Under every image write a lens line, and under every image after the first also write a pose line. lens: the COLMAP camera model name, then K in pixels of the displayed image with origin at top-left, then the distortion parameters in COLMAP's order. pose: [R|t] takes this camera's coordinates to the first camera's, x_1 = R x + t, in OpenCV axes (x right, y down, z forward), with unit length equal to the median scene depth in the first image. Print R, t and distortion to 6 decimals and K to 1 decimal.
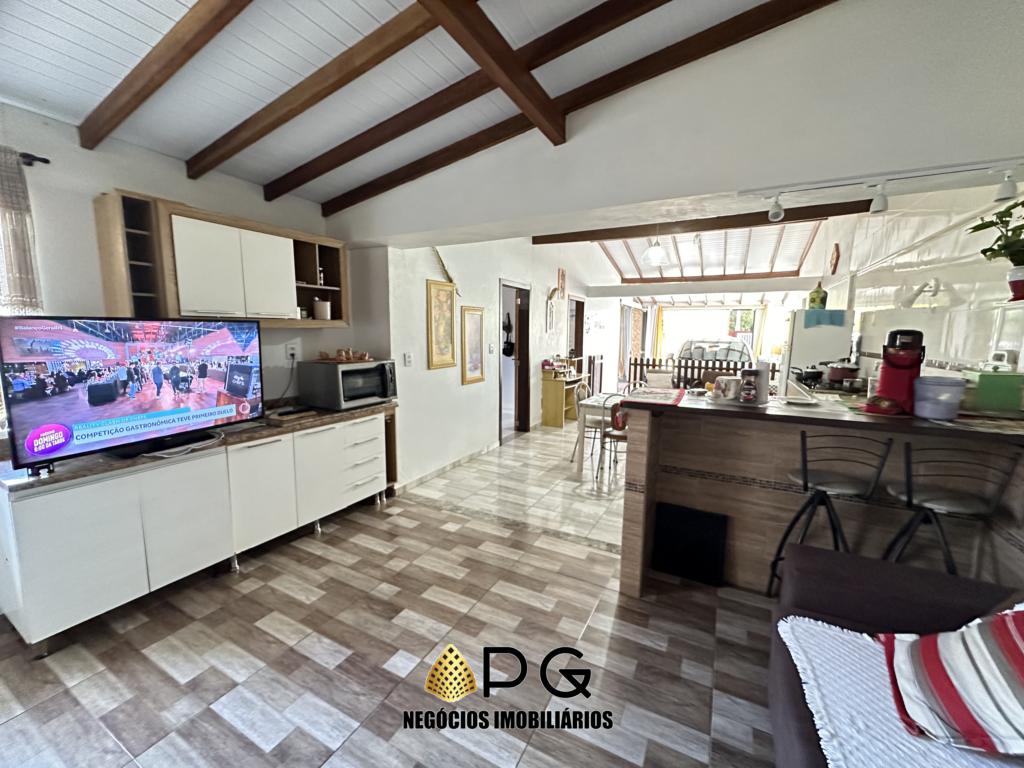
lens RADIAL K [[410.5, 0, 512.0], [0, 410.5, 384.0], [0, 0, 1]] dist [0.000525, 0.000061]
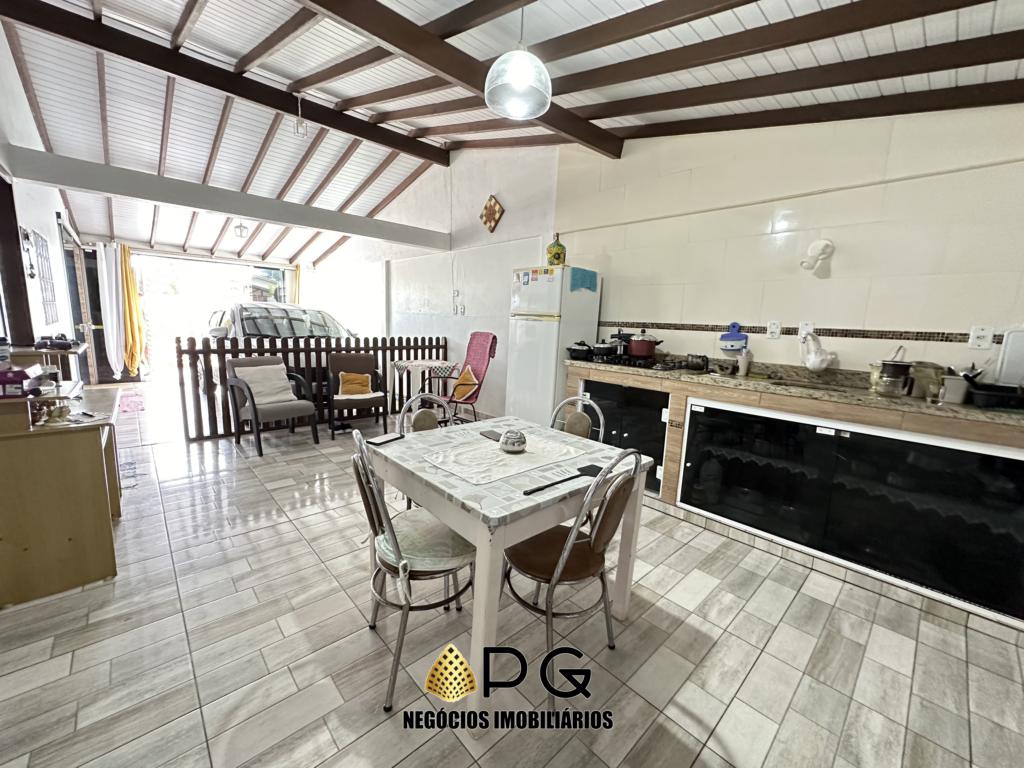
lens RADIAL K [[410.5, 0, 512.0], [0, 410.5, 384.0], [0, 0, 1]] dist [0.000525, 0.000061]
pose [[0.324584, -0.141425, 0.935224, -0.030087], [0.086267, 0.989064, 0.119626, -0.037373], [-0.941915, 0.041850, 0.333235, 0.518892]]
